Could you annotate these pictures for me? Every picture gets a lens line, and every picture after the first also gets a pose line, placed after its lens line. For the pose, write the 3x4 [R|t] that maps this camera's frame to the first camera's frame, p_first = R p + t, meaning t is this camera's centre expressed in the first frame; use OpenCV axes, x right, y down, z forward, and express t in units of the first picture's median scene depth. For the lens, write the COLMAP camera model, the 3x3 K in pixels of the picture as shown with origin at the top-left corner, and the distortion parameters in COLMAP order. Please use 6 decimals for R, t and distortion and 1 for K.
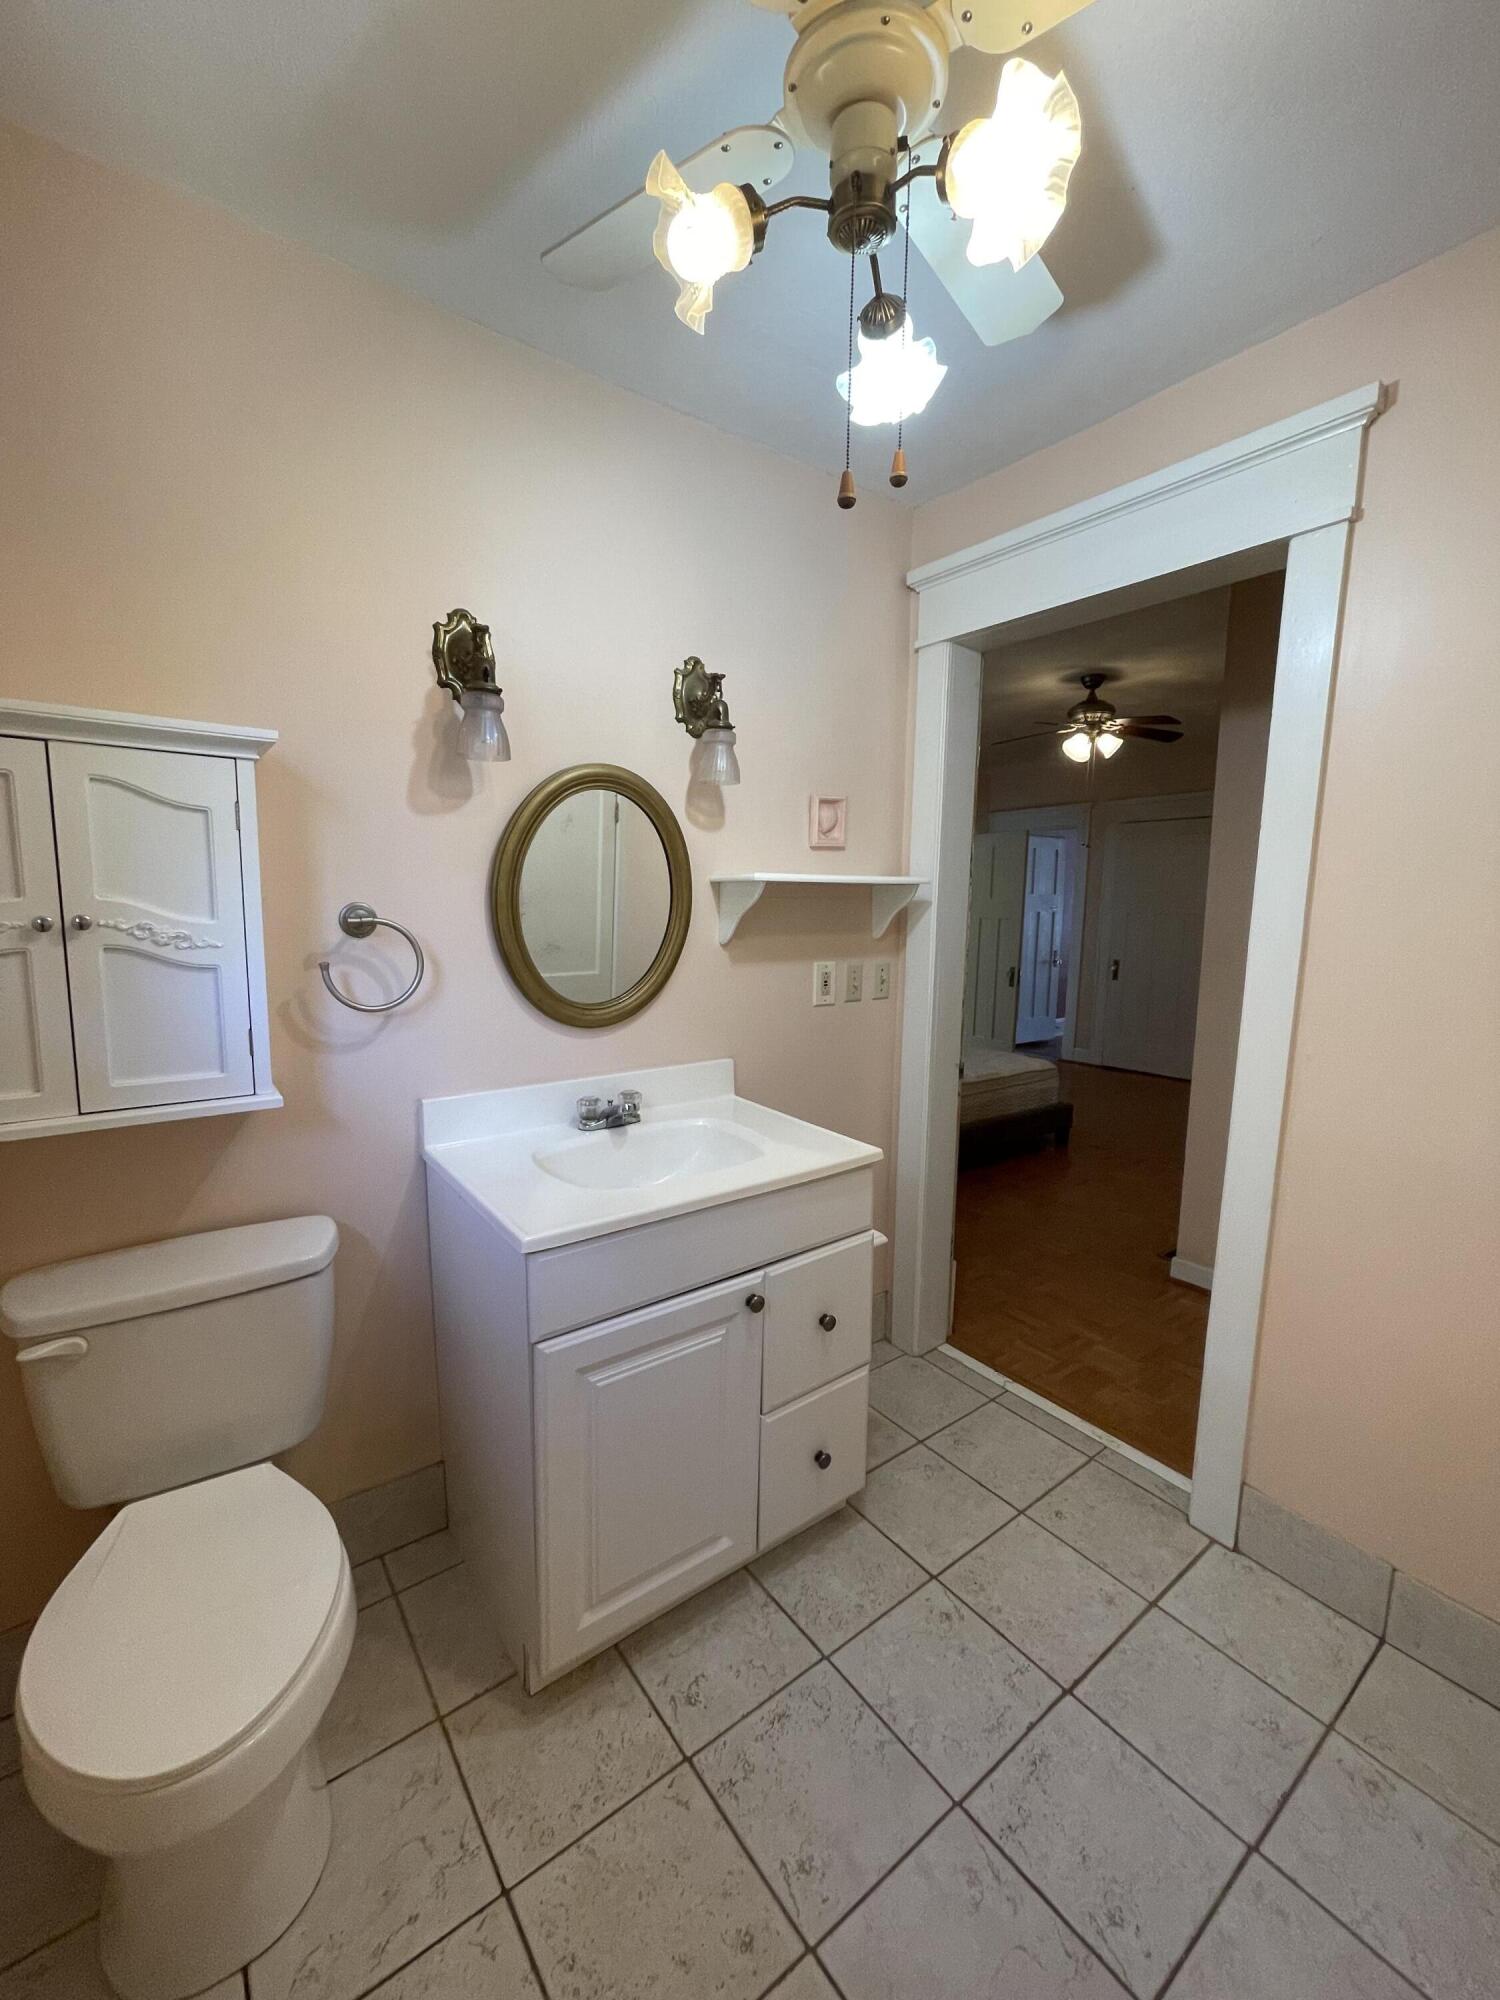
lens RADIAL K [[808.6, 0, 750.0], [0, 808.6, 1000.0], [0, 0, 1]] dist [0.013487, -0.000021]
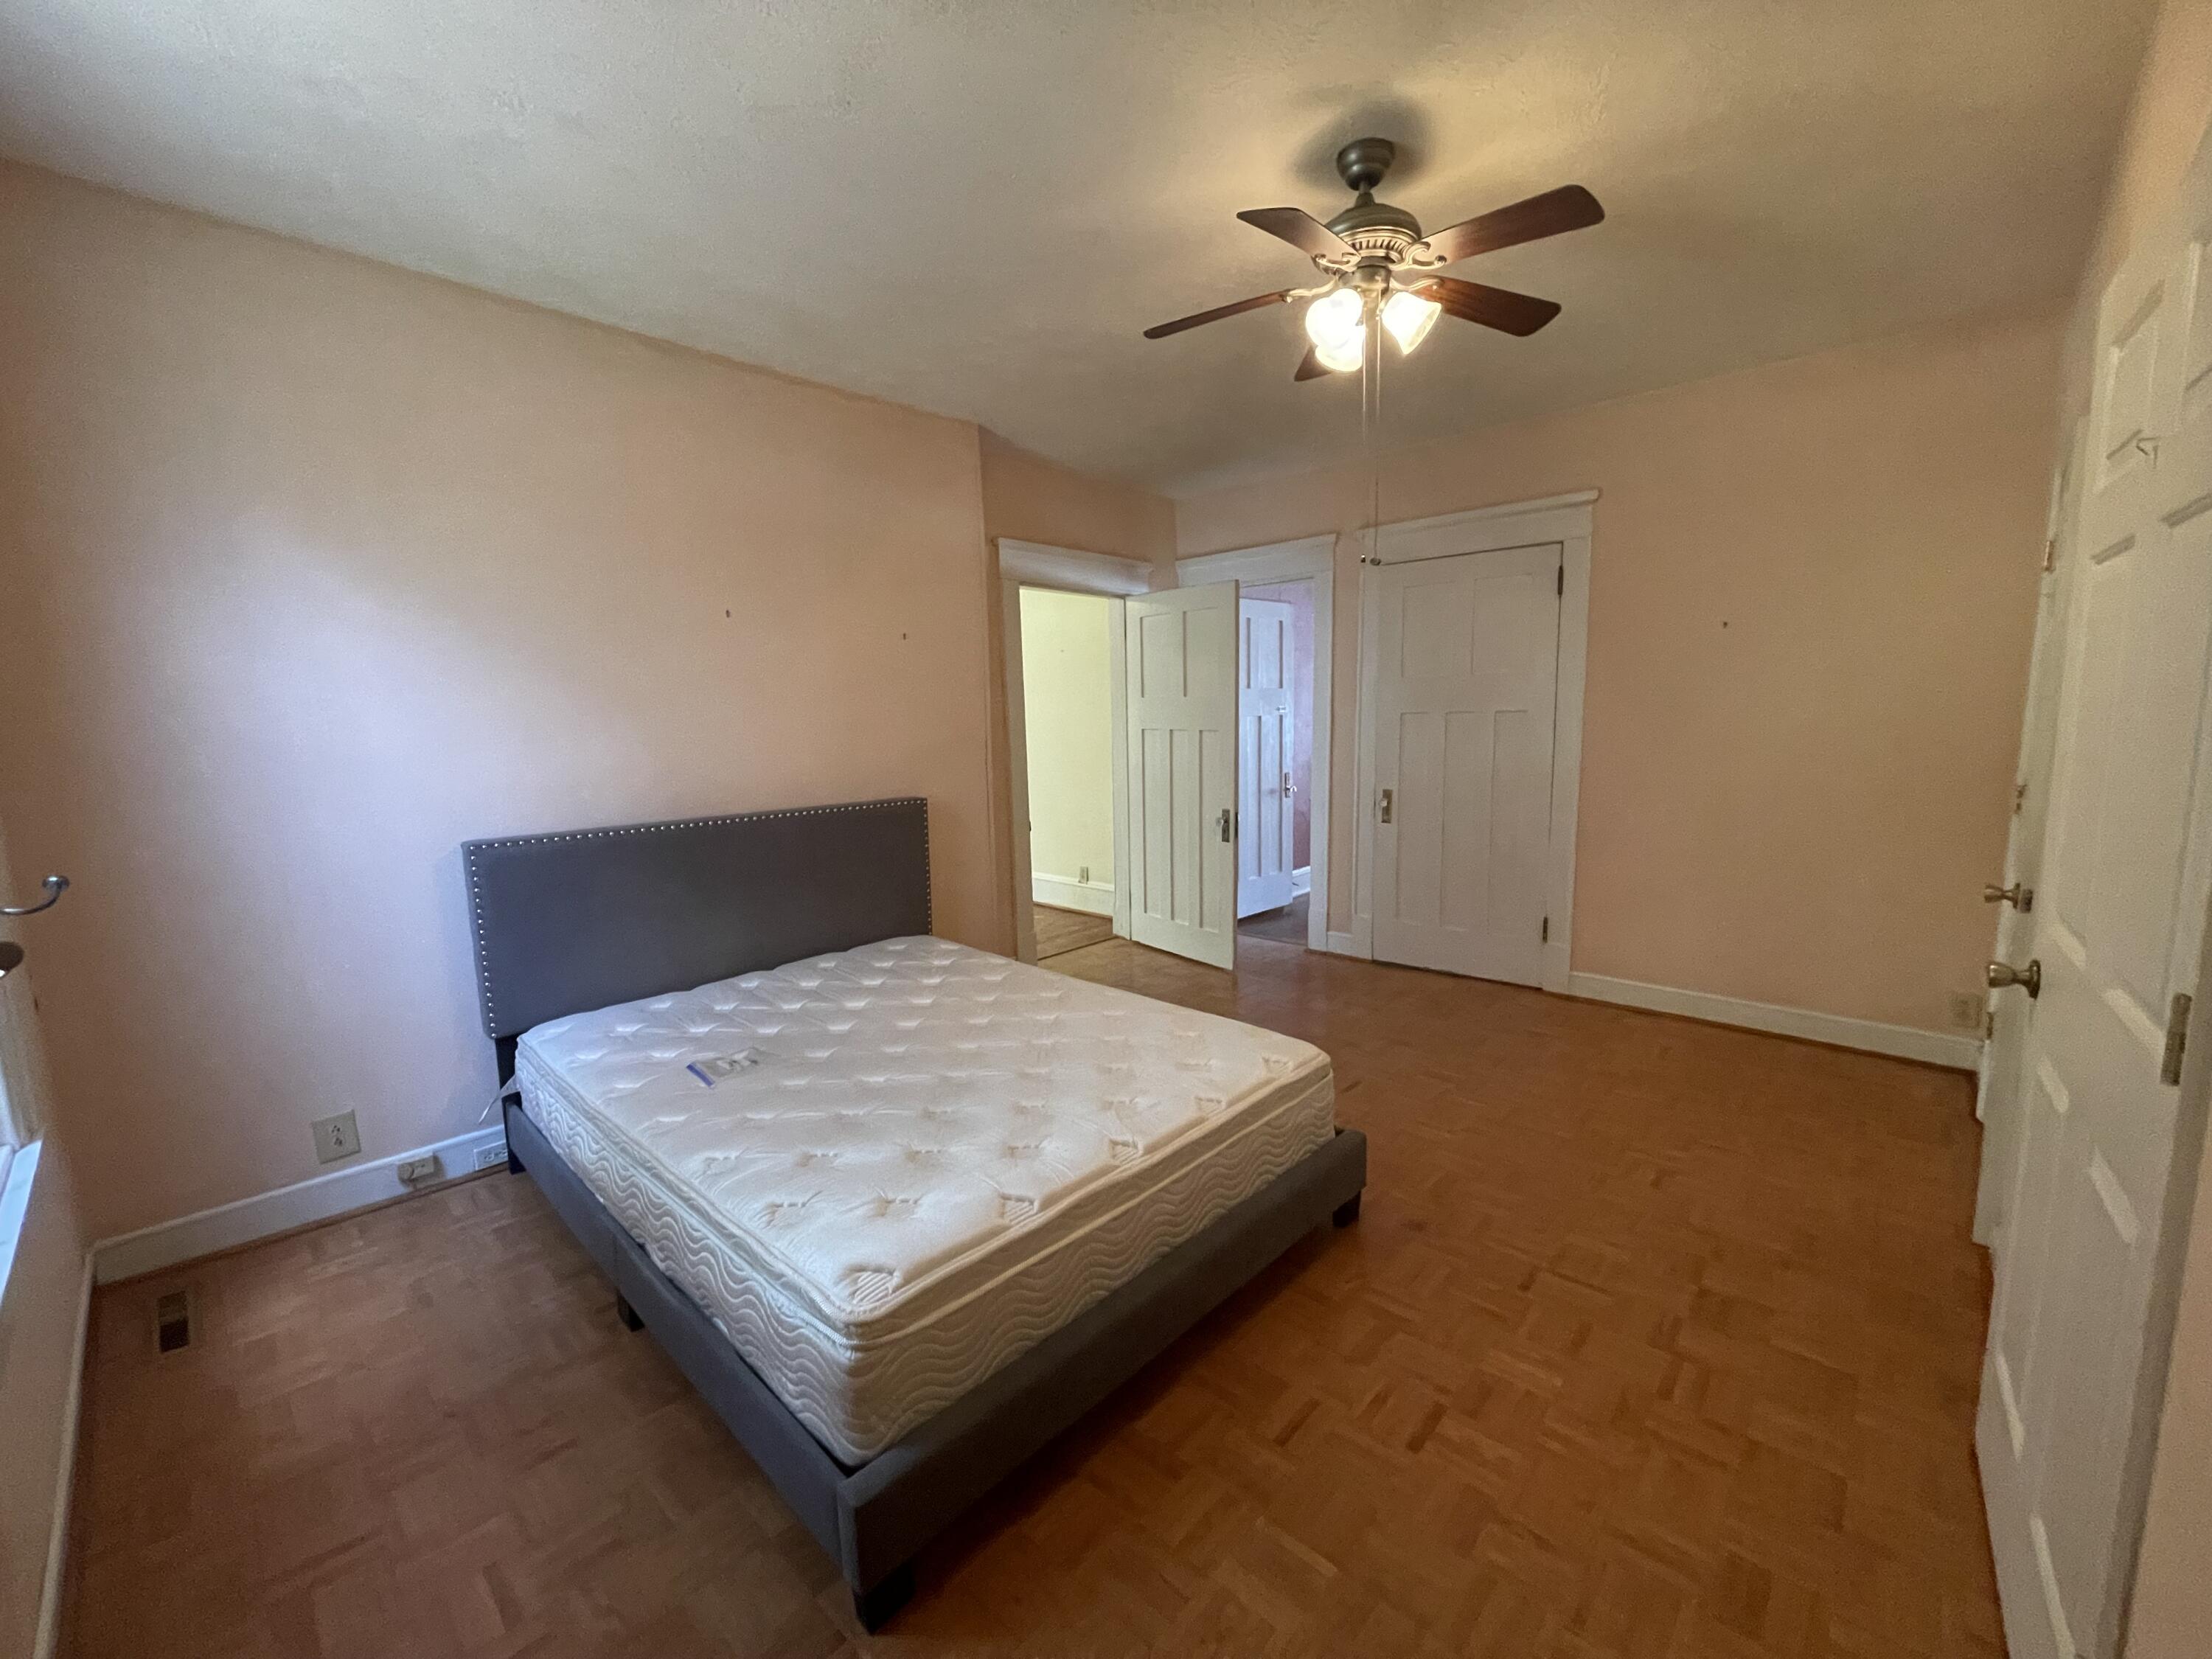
lens RADIAL K [[894.3, 0, 1106.0], [0, 894.3, 829.5], [0, 0, 1]] dist [0.013487, -0.000021]
pose [[0.983075, -0.062795, 0.172106, 0.118266], [0.060741, 0.998006, 0.017178, -0.041999], [-0.172841, -0.006433, 0.984929, 0.351509]]
